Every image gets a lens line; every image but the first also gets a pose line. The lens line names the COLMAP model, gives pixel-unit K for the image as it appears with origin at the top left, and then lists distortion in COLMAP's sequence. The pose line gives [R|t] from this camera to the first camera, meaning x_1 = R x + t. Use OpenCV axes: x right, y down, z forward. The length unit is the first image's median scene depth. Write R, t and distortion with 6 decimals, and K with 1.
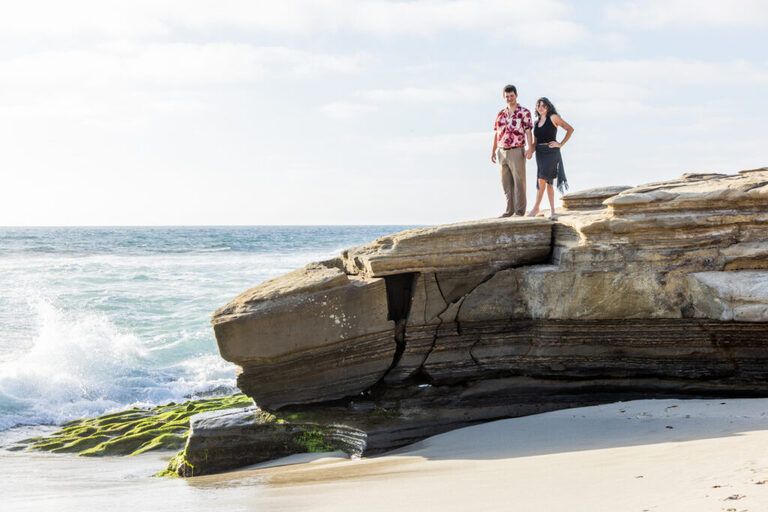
lens RADIAL K [[1607.8, 0, 384.5], [0, 1607.8, 238.2], [0, 0, 1]] dist [-0.030135, 0.270096]
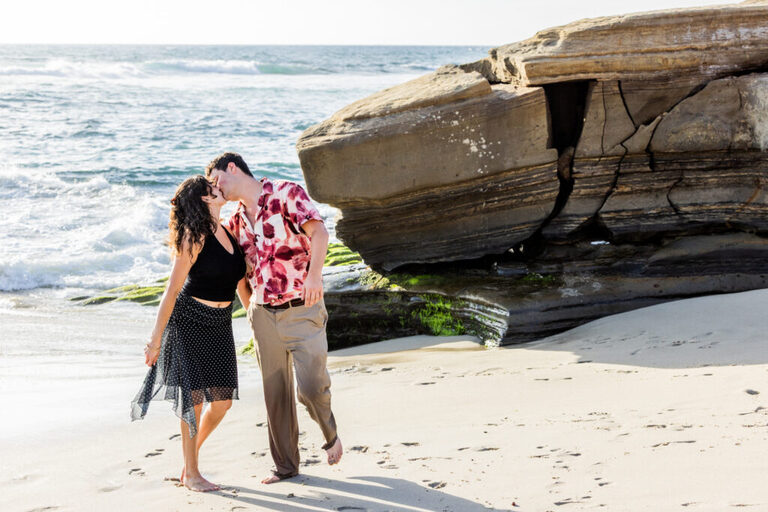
lens RADIAL K [[1607.8, 0, 384.5], [0, 1607.8, 238.2], [0, 0, 1]] dist [-0.030135, 0.270096]
pose [[0.988656, 0.025596, -0.148001, 0.035838], [-0.009277, 0.993898, 0.109914, 0.013755], [0.149911, -0.107294, 0.982860, 0.298697]]
